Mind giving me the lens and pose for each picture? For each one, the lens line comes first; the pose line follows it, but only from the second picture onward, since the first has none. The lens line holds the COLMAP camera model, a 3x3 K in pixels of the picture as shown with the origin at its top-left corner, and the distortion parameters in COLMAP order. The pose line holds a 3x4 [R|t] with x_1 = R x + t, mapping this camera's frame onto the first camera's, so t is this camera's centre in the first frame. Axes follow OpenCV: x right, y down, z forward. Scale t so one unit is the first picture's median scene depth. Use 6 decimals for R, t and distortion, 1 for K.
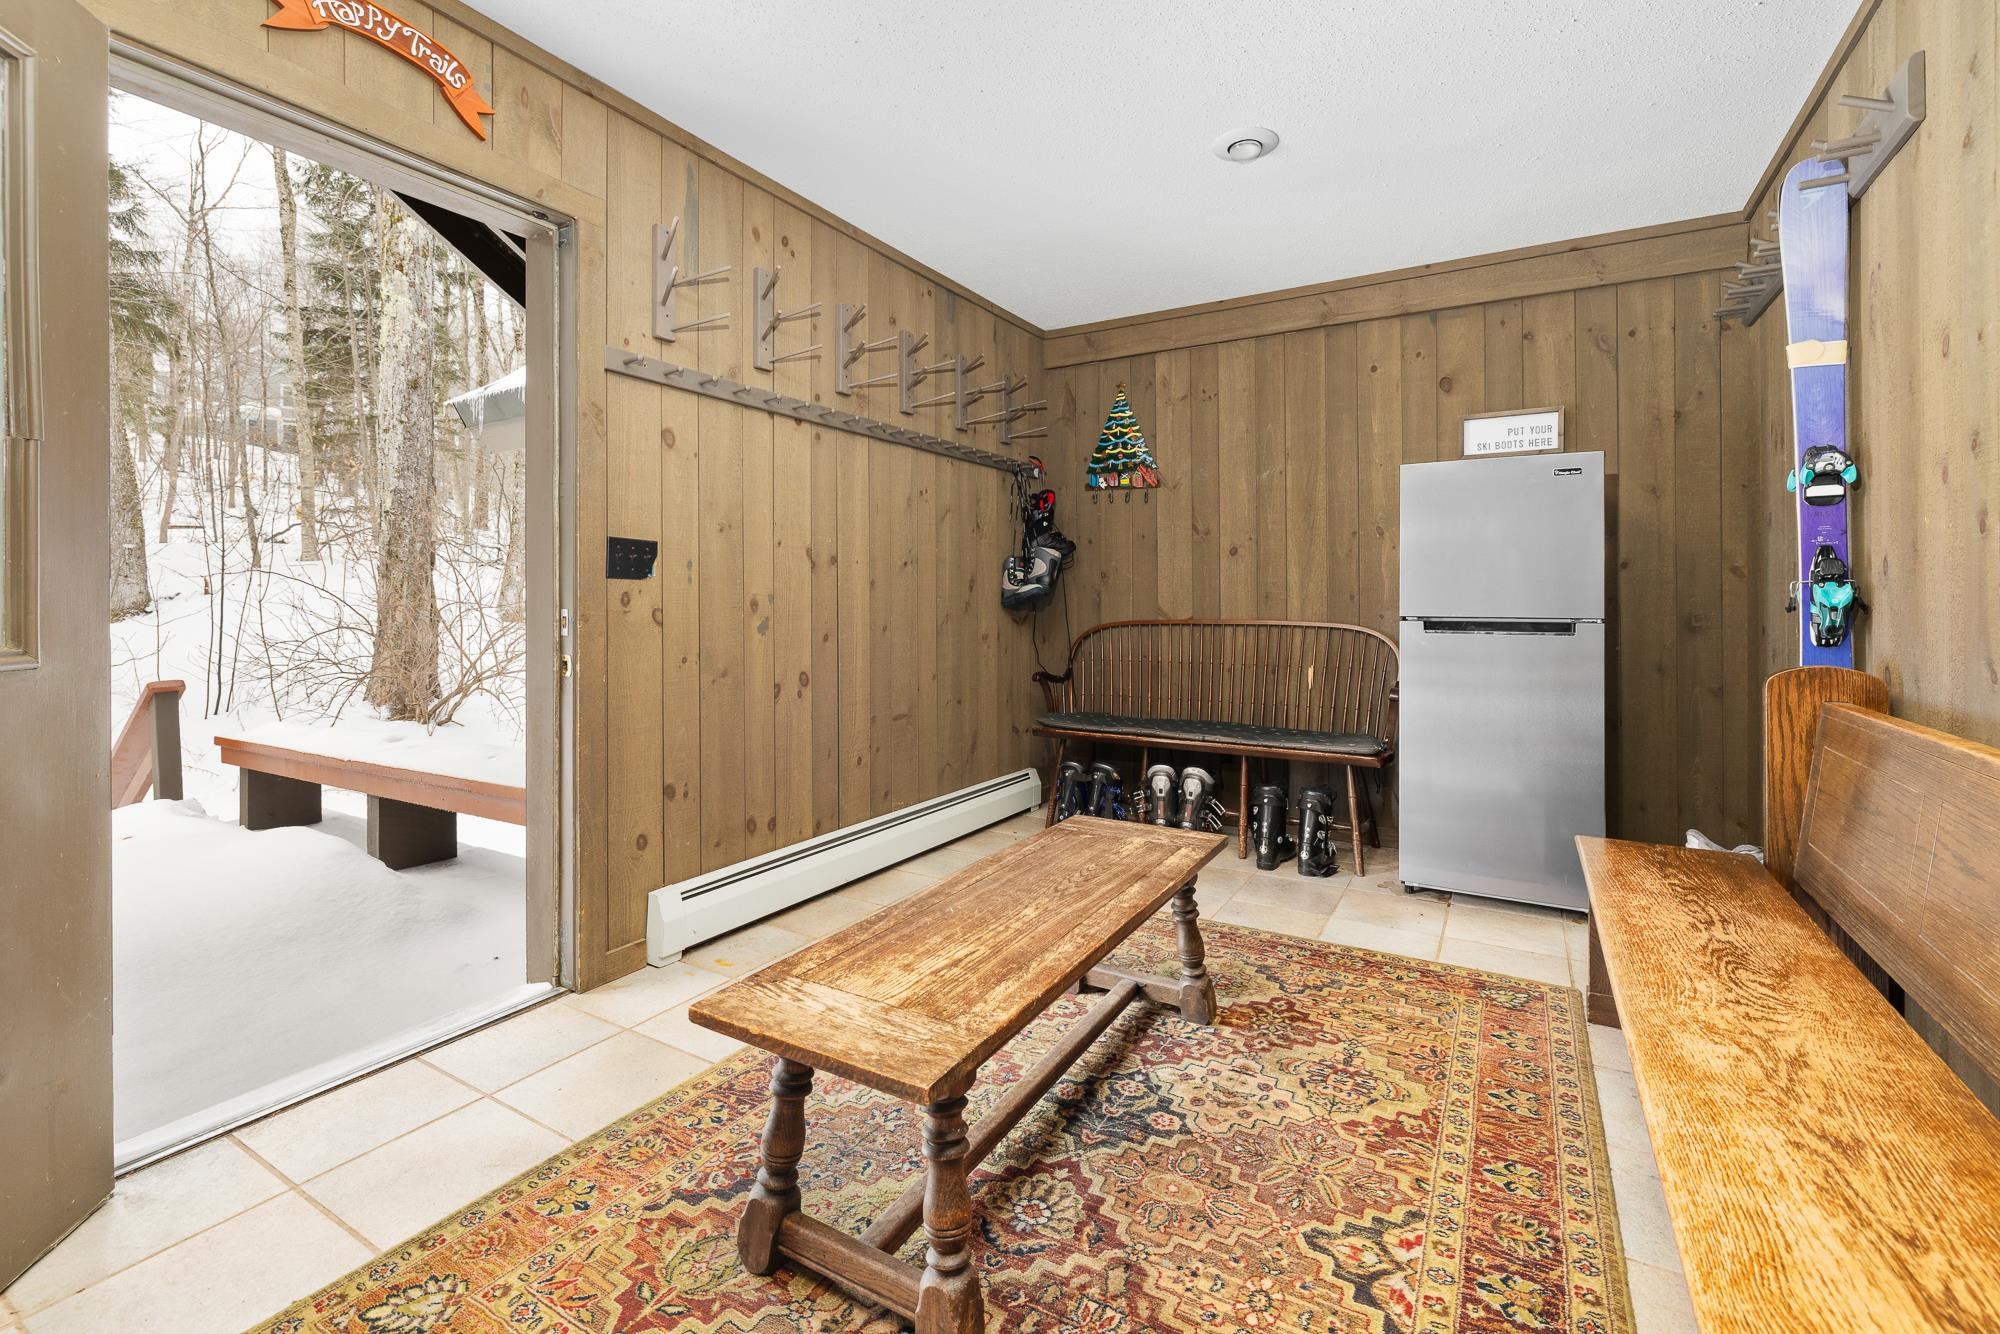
lens RADIAL K [[860.6, 0, 1013.0], [0, 860.6, 605.2], [0, 0, 1]] dist [-0.000009, -0.000579]
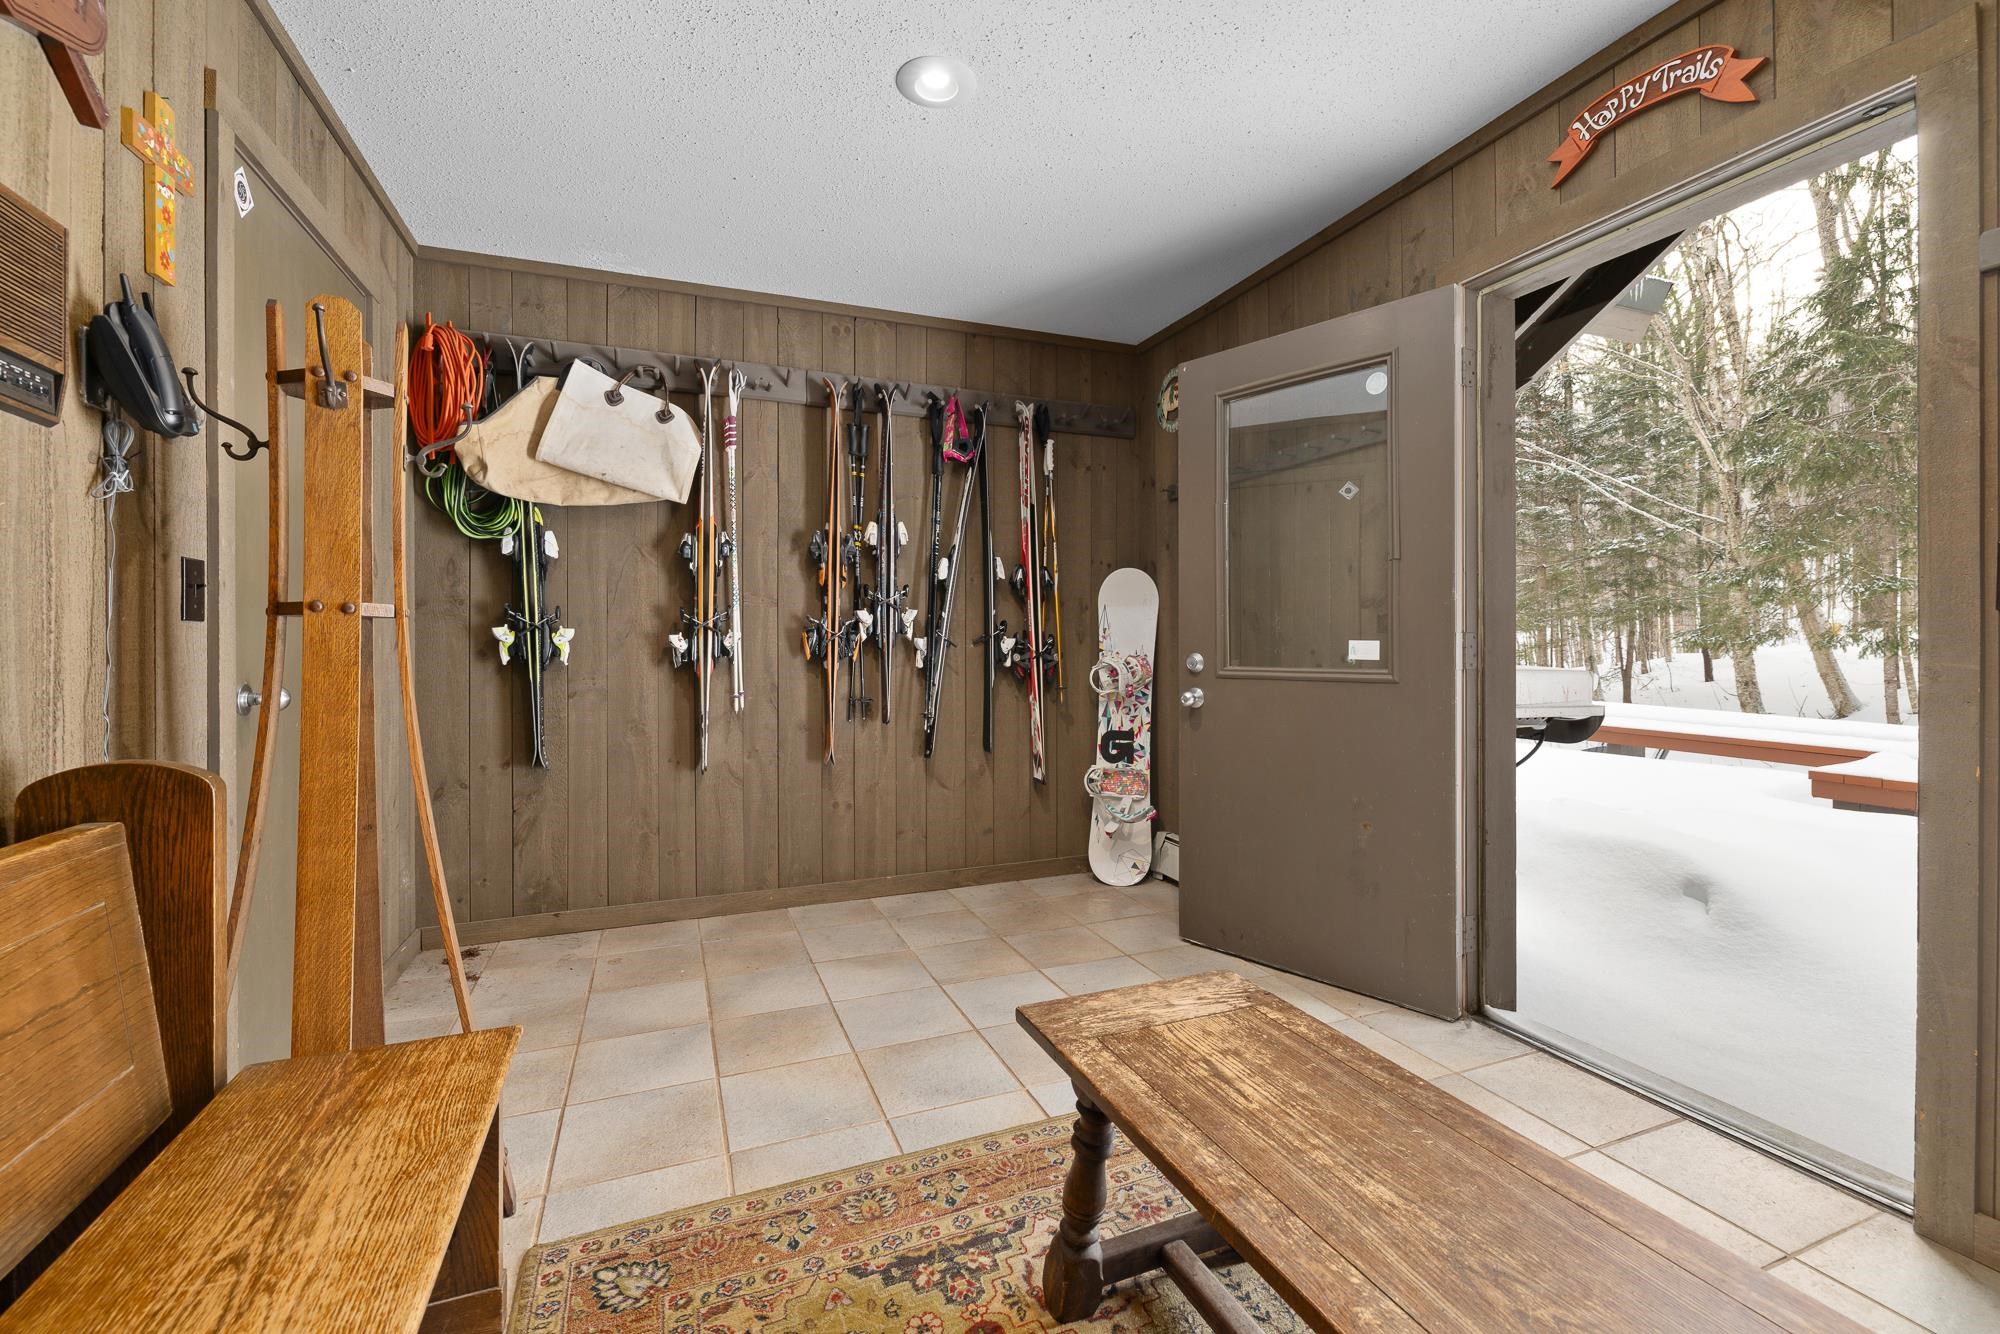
lens RADIAL K [[850.2, 0, 1002.9], [0, 850.2, 650.3], [0, 0, 1]] dist [0.001336, 0.000041]
pose [[-0.612908, 0.007377, -0.790120, 0.318506], [-0.000510, 0.999953, 0.009731, -0.005494], [0.790154, 0.006367, -0.612875, 0.590779]]
